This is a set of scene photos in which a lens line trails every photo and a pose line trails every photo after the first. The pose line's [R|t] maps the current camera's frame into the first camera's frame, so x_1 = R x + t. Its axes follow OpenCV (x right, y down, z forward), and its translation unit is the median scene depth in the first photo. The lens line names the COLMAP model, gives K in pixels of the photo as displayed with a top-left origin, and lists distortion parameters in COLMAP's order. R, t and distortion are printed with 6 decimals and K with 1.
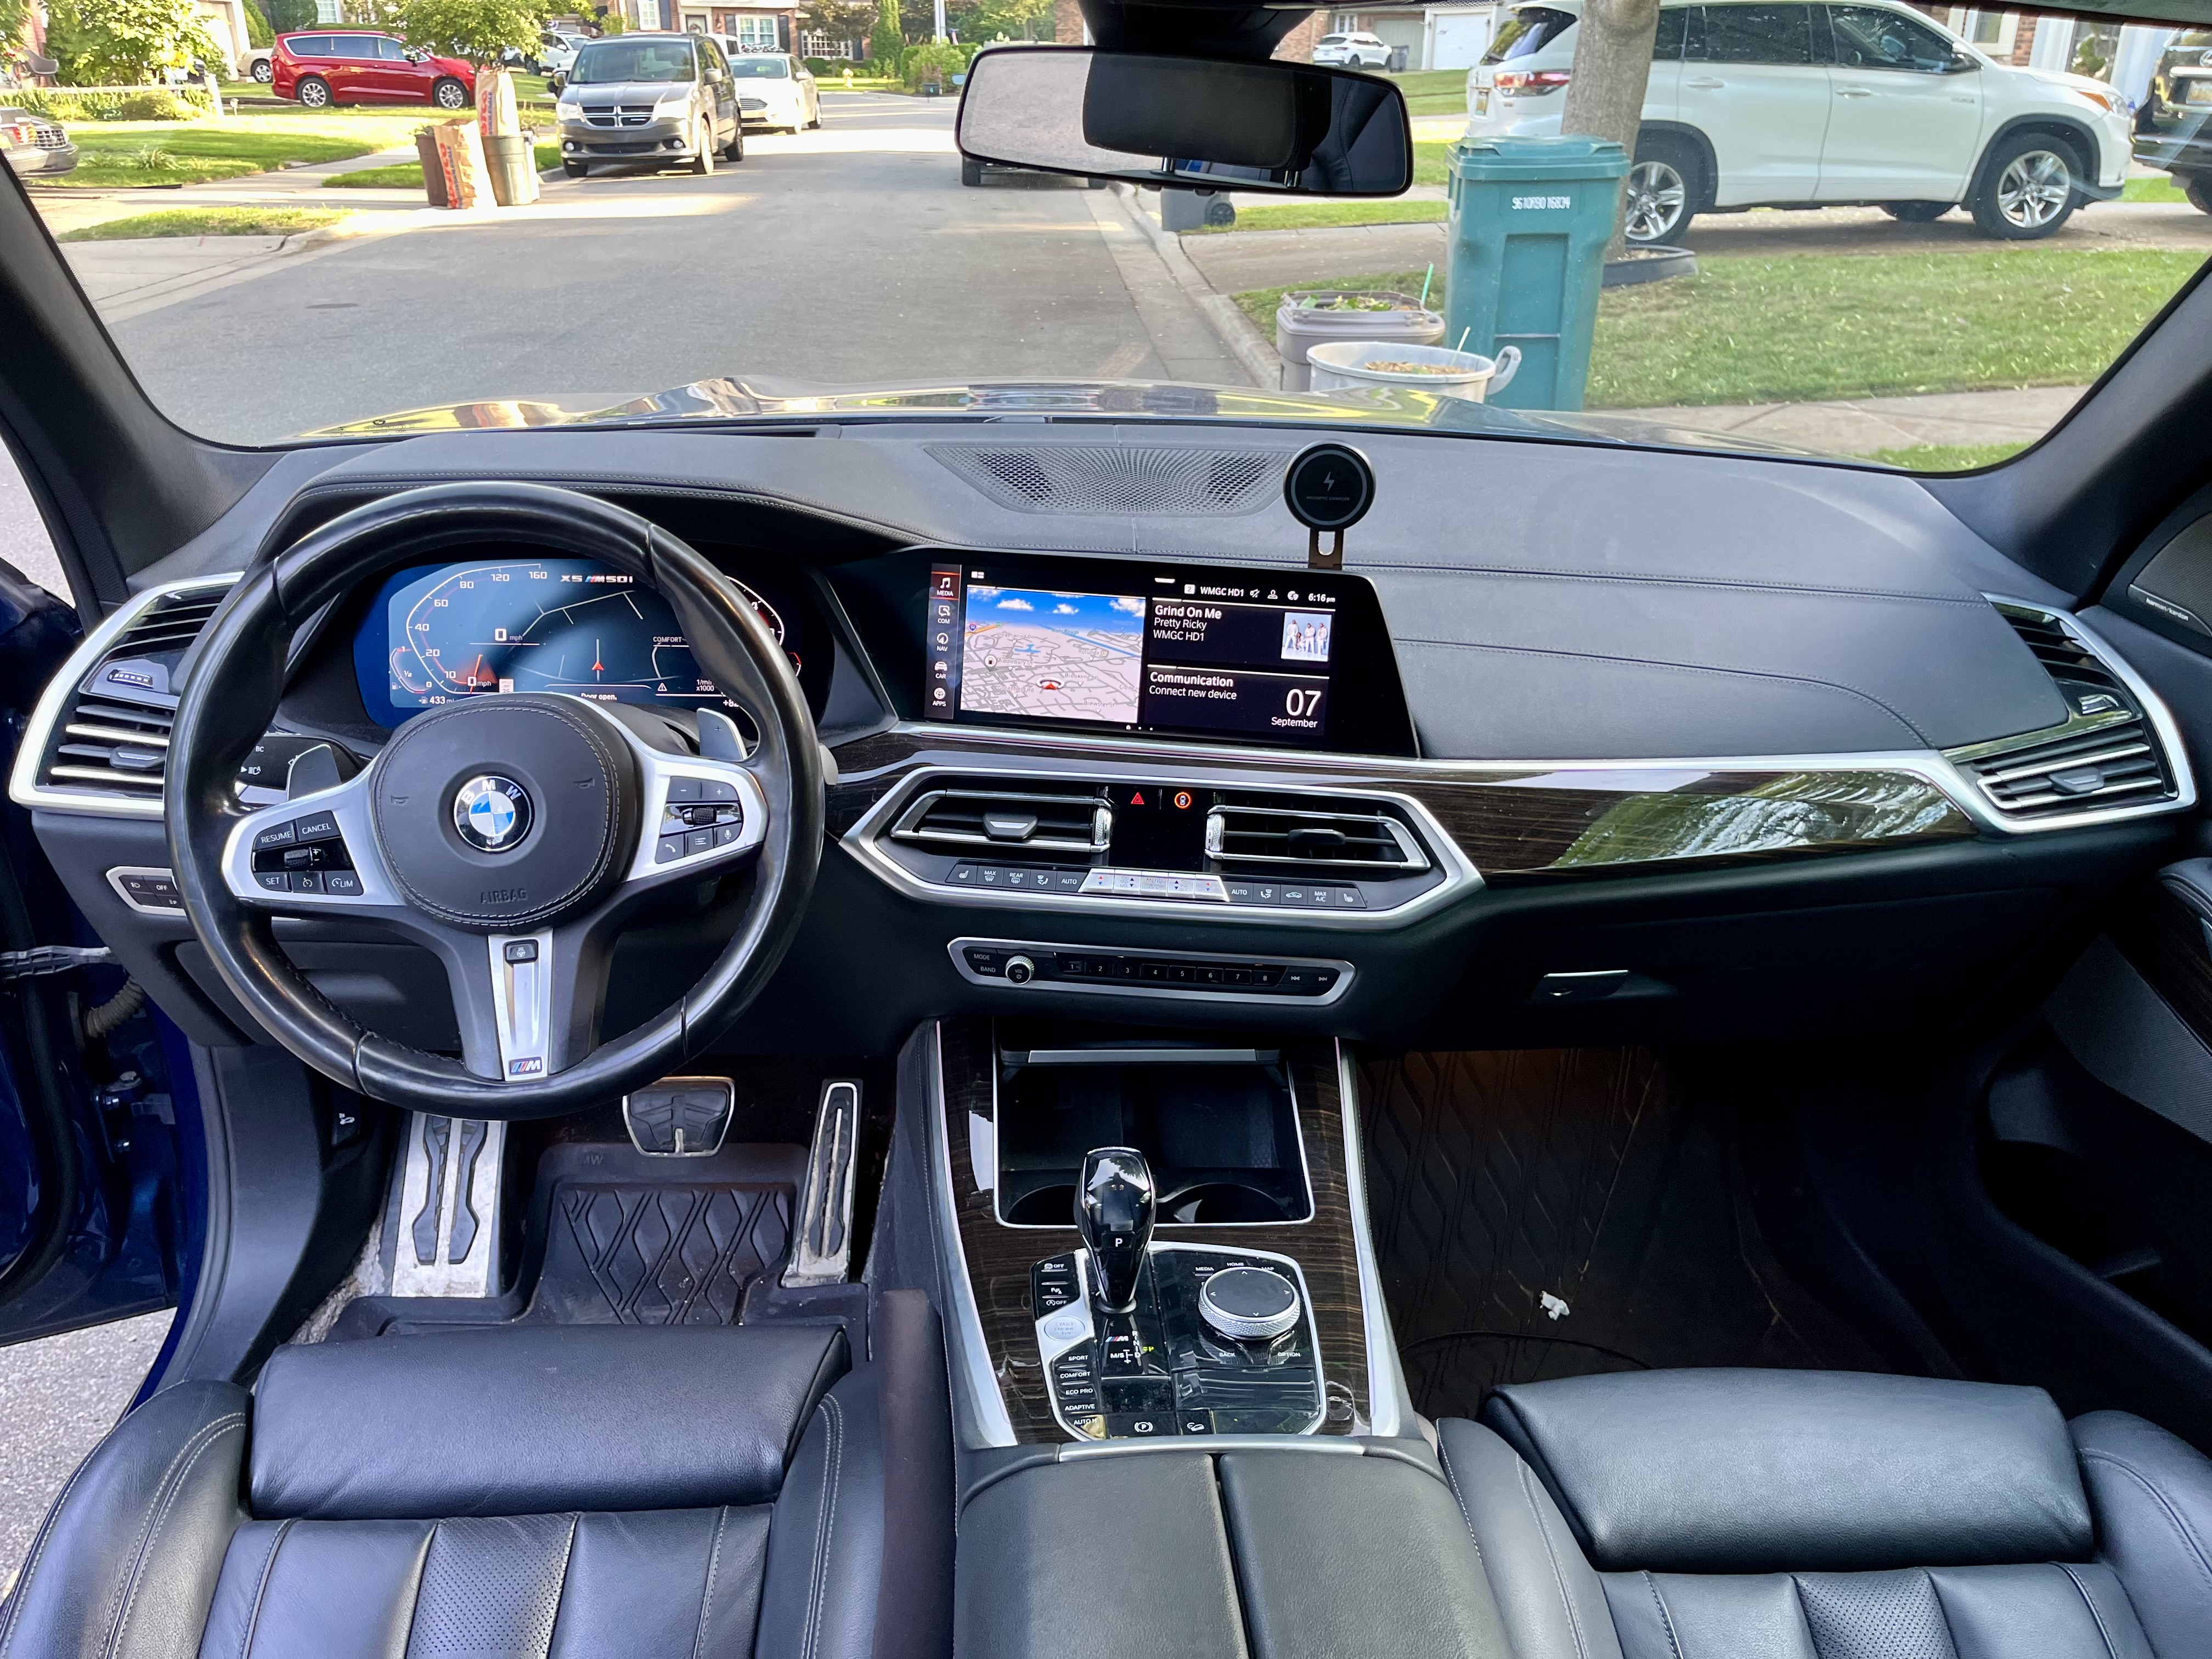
lens RADIAL K [[1651.3, 0, 1084.1], [0, 1651.3, 833.3], [0, 0, 1]] dist [0.060393, -0.090108]
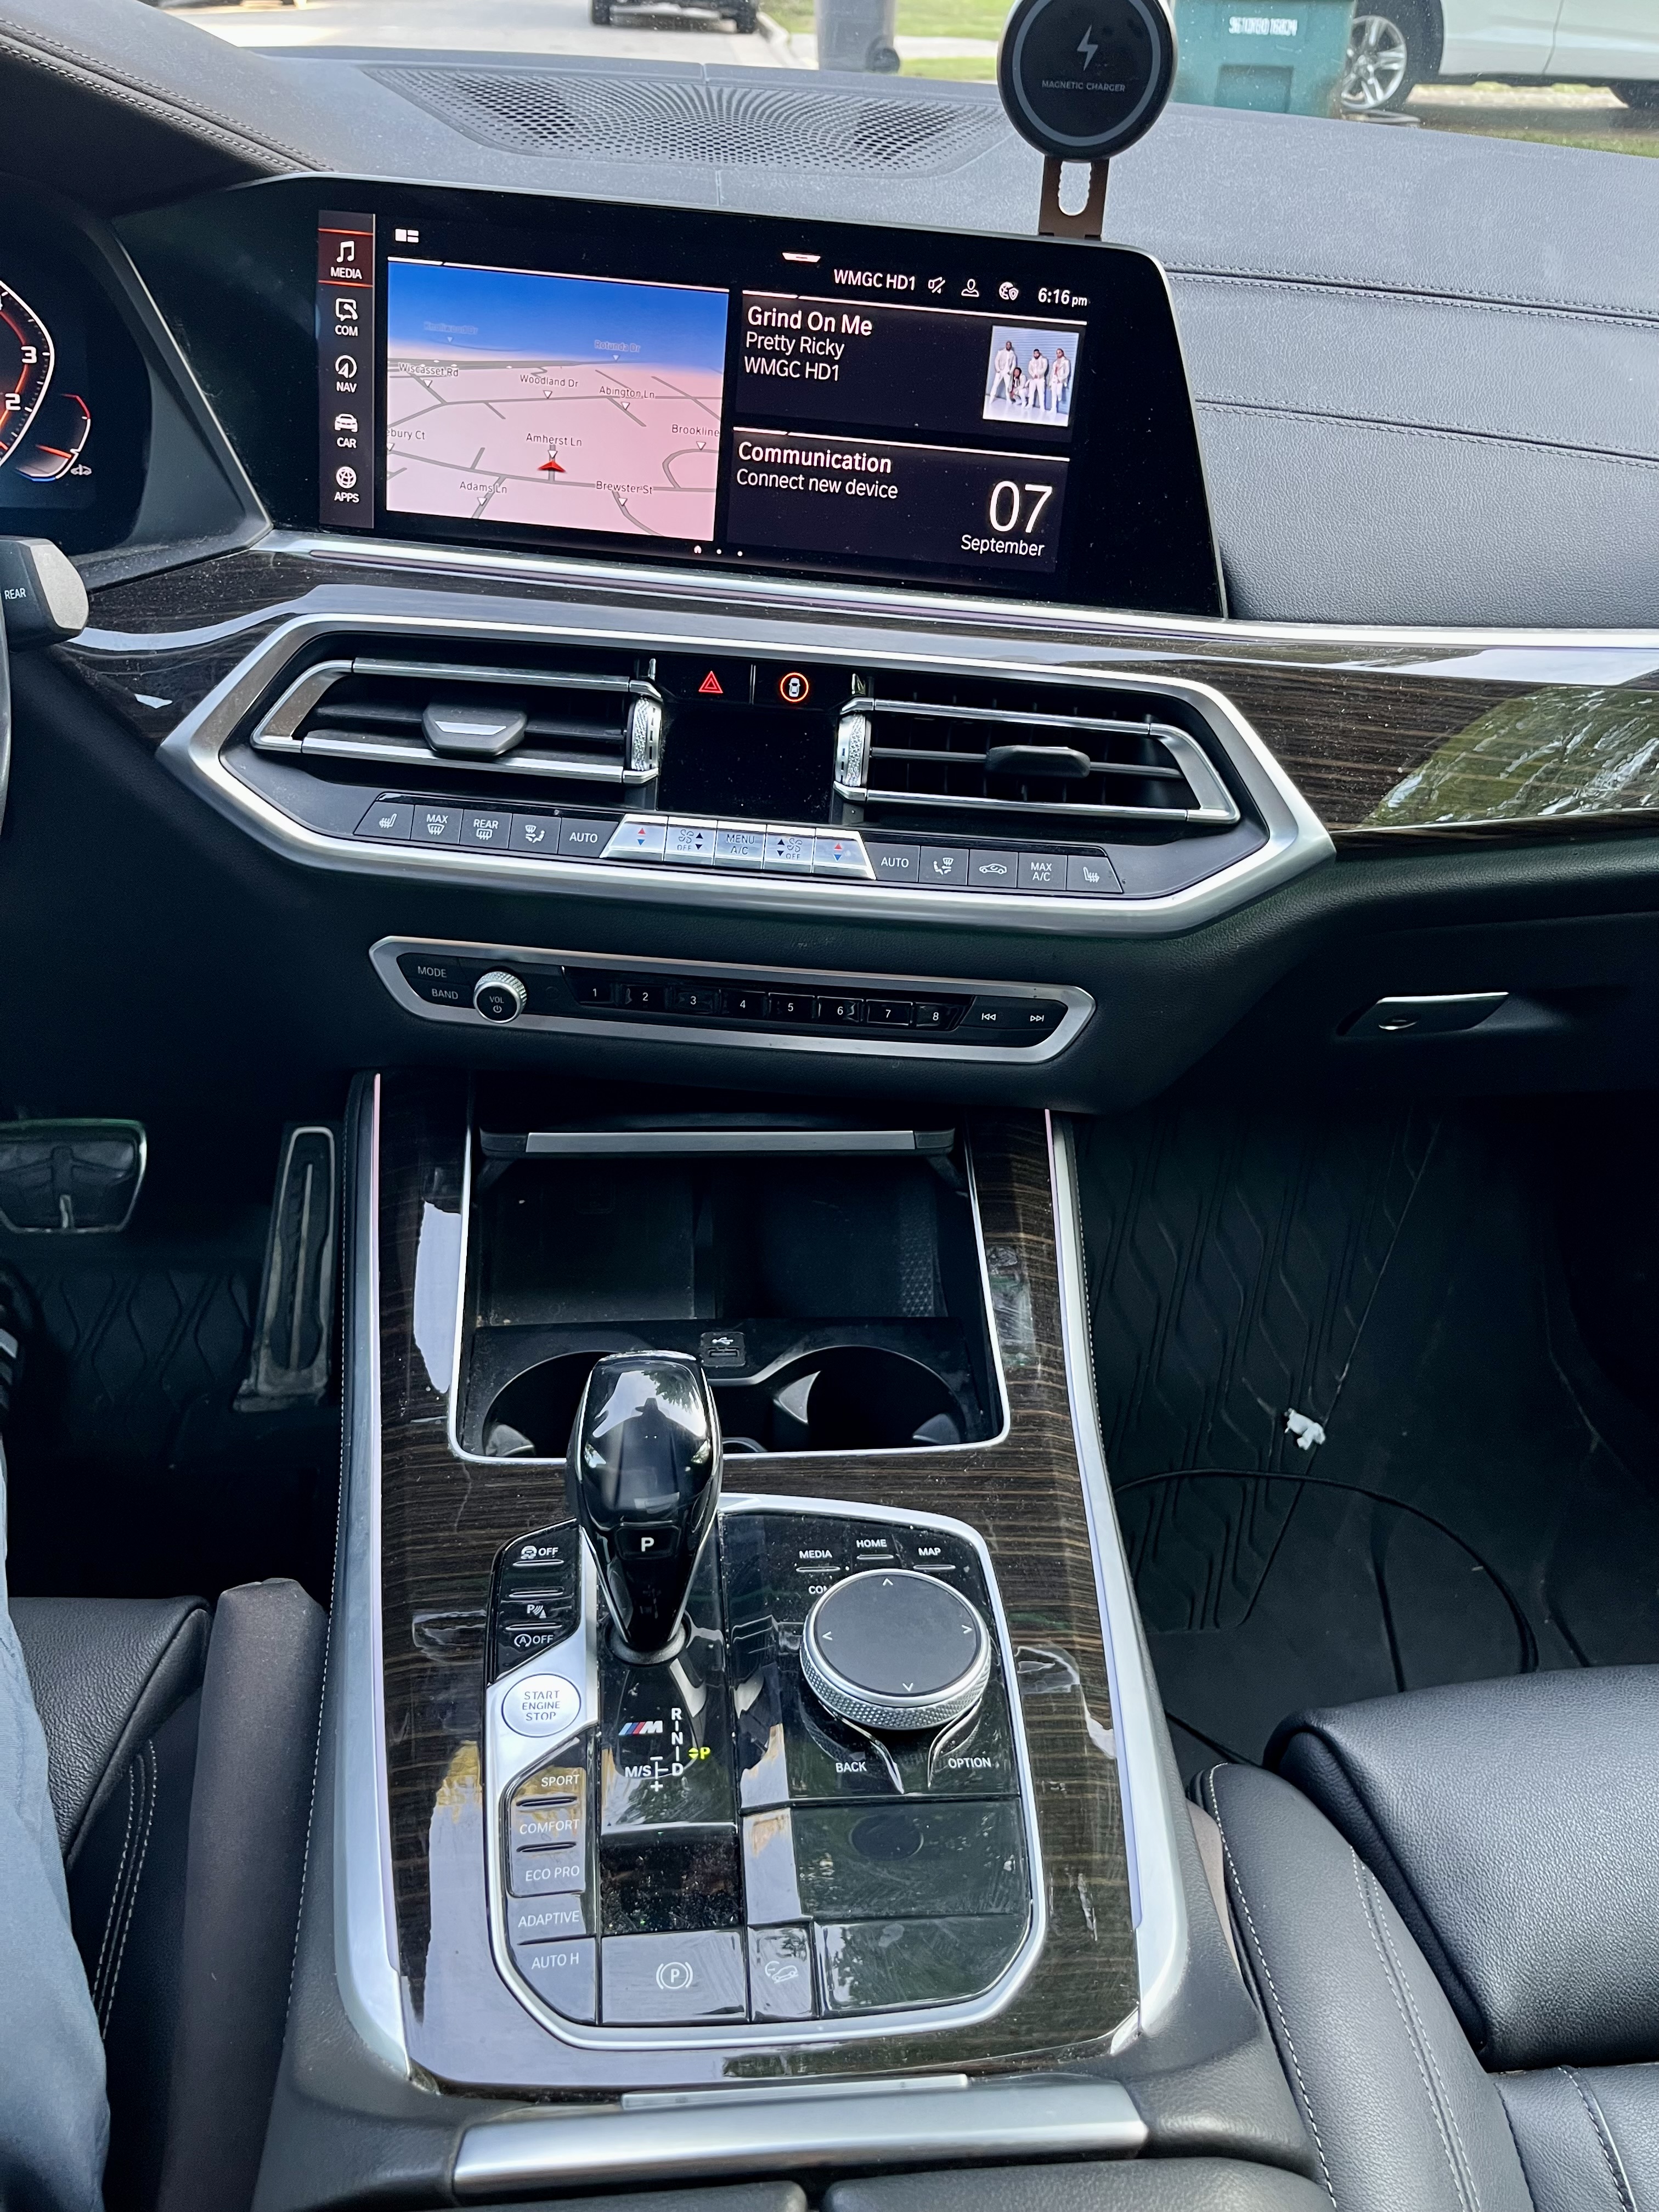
lens RADIAL K [[1651.3, 0, 829.5], [0, 1651.3, 1106.0], [0, 0, 1]] dist [0.060393, -0.090108]
pose [[0.998208, 0.004467, 0.059667, 0.038958], [-0.015685, 0.981873, 0.188889, 0.011558], [-0.057742, -0.189487, 0.980184, 0.435286]]
